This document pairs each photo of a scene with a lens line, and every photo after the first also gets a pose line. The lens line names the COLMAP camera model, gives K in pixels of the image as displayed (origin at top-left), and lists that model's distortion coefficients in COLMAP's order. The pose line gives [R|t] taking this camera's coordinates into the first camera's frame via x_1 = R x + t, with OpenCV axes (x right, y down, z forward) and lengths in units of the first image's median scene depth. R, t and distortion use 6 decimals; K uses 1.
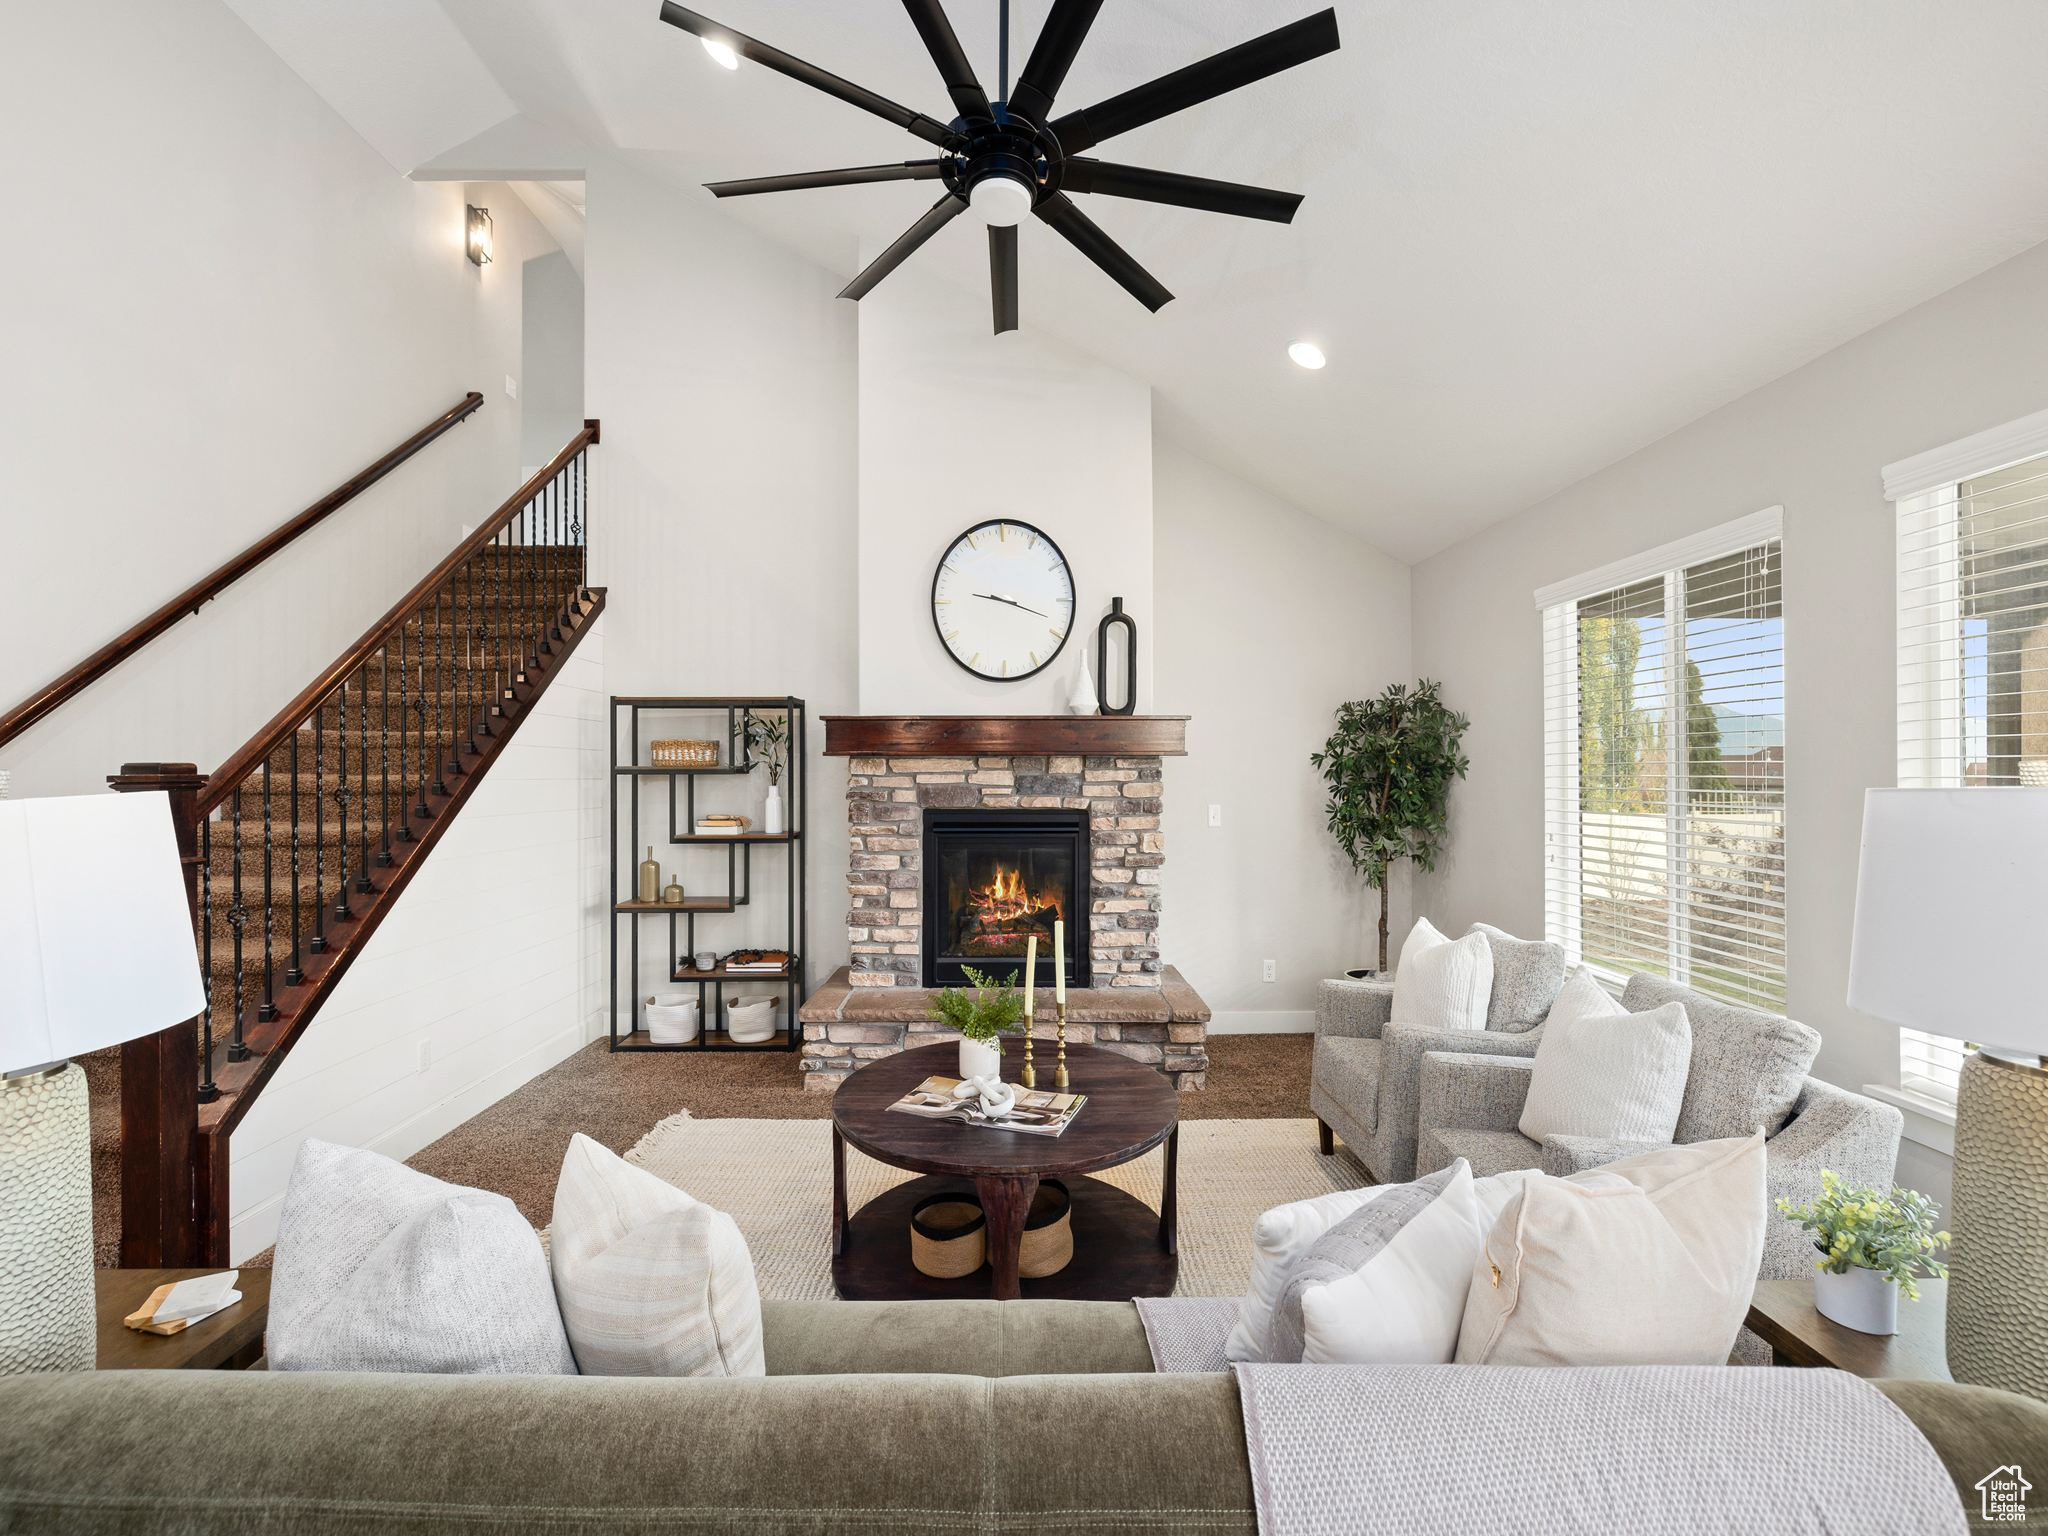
lens RADIAL K [[870.7, 0, 1028.0], [0, 870.7, 762.4], [0, 0, 1]] dist [0.002543, 0.000041]
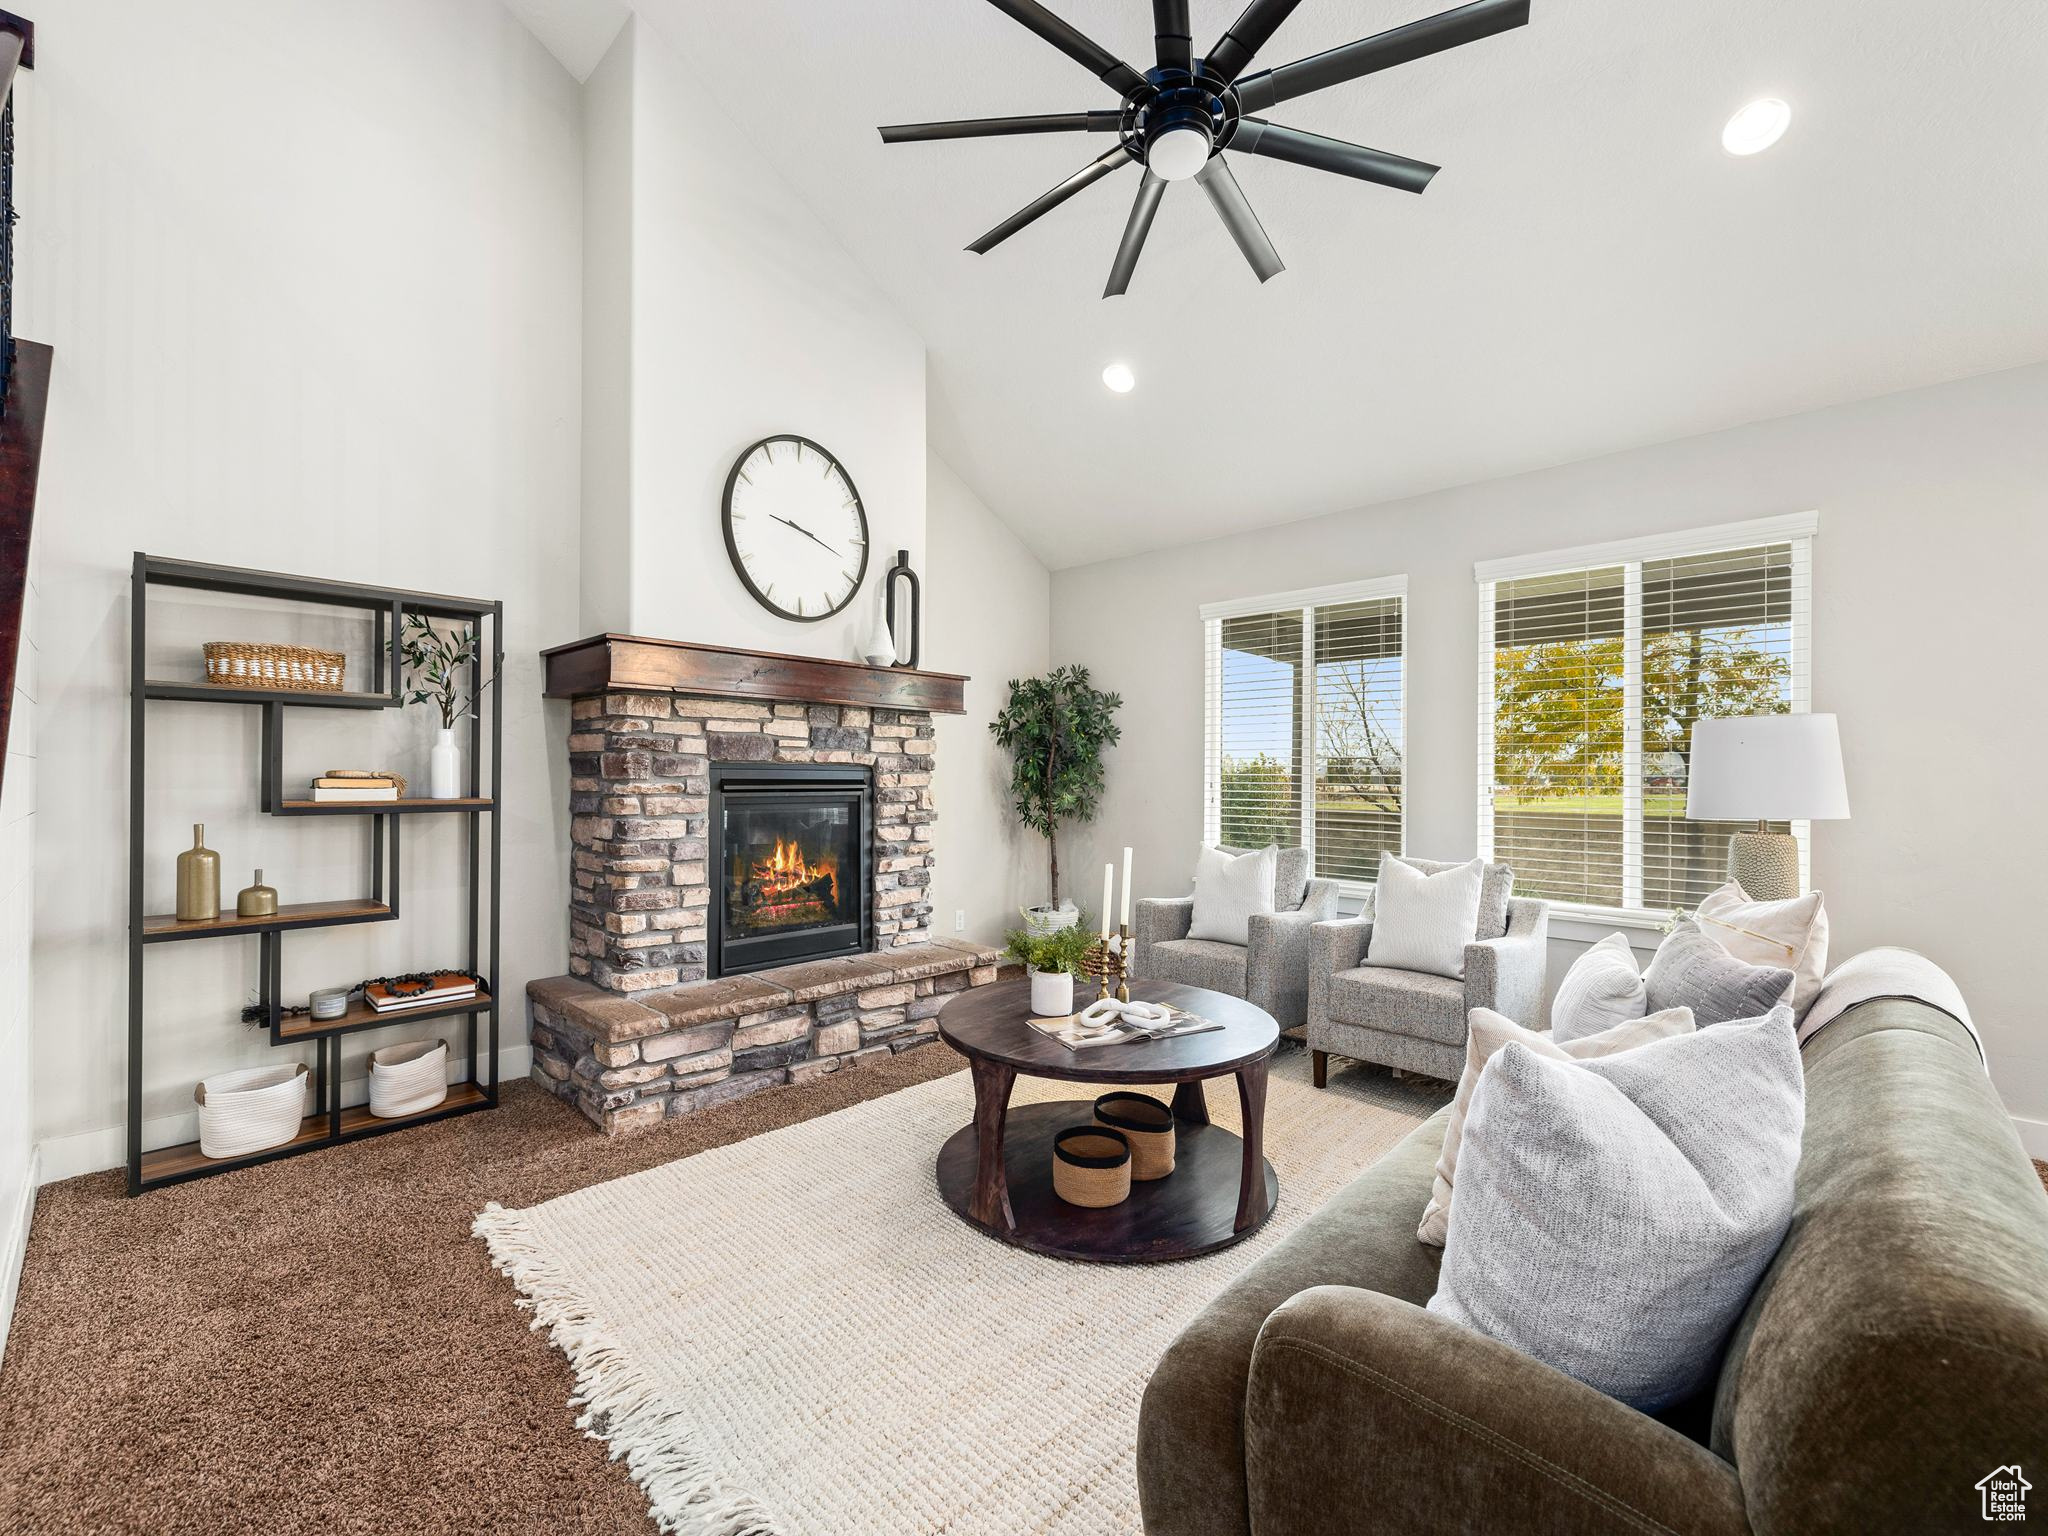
lens RADIAL K [[853.3, 0, 1024.0], [0, 853.3, 768.0], [0, 0, 1]] dist [0.001462, 0.000390]
pose [[0.698821, 0.010868, 0.715214, -0.489472], [-0.014747, 0.999891, -0.000785, 0.054932], [-0.715145, -0.009998, 0.698905, 0.225992]]
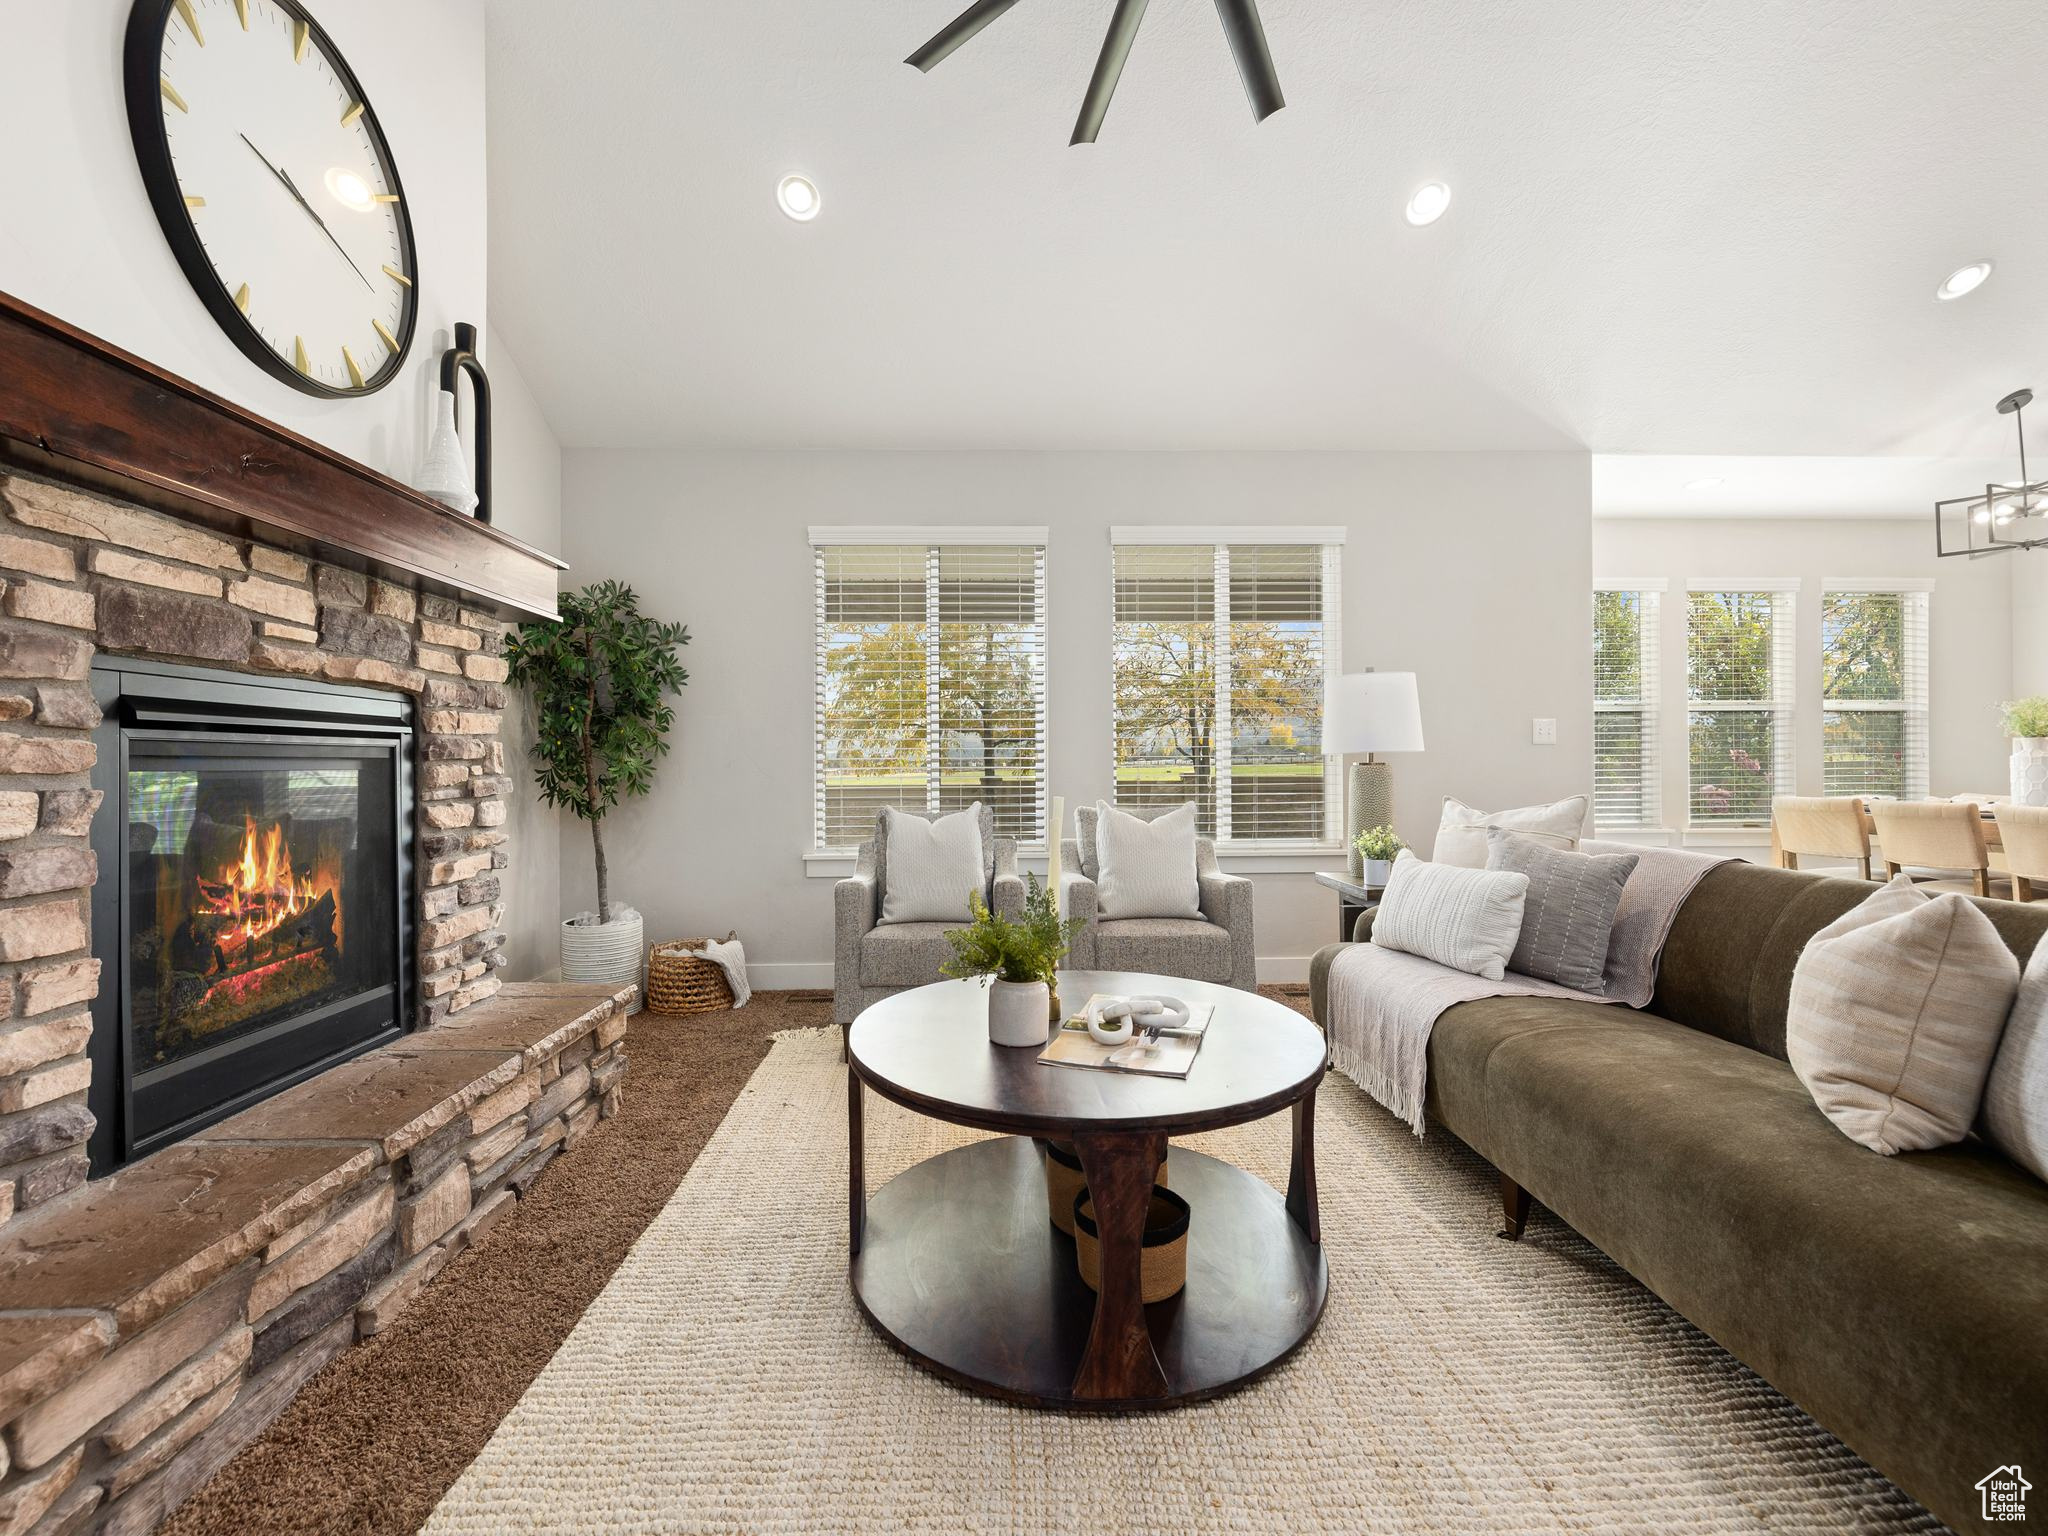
lens RADIAL K [[849.4, 0, 1005.2], [0, 849.4, 753.3], [0, 0, 1]] dist [-0.000897, -0.000139]
pose [[-0.005947, 0.010494, 0.999927, -0.451341], [-0.005523, 0.999929, -0.010527, 0.094095], [-0.999967, -0.005585, -0.005889, 0.649140]]
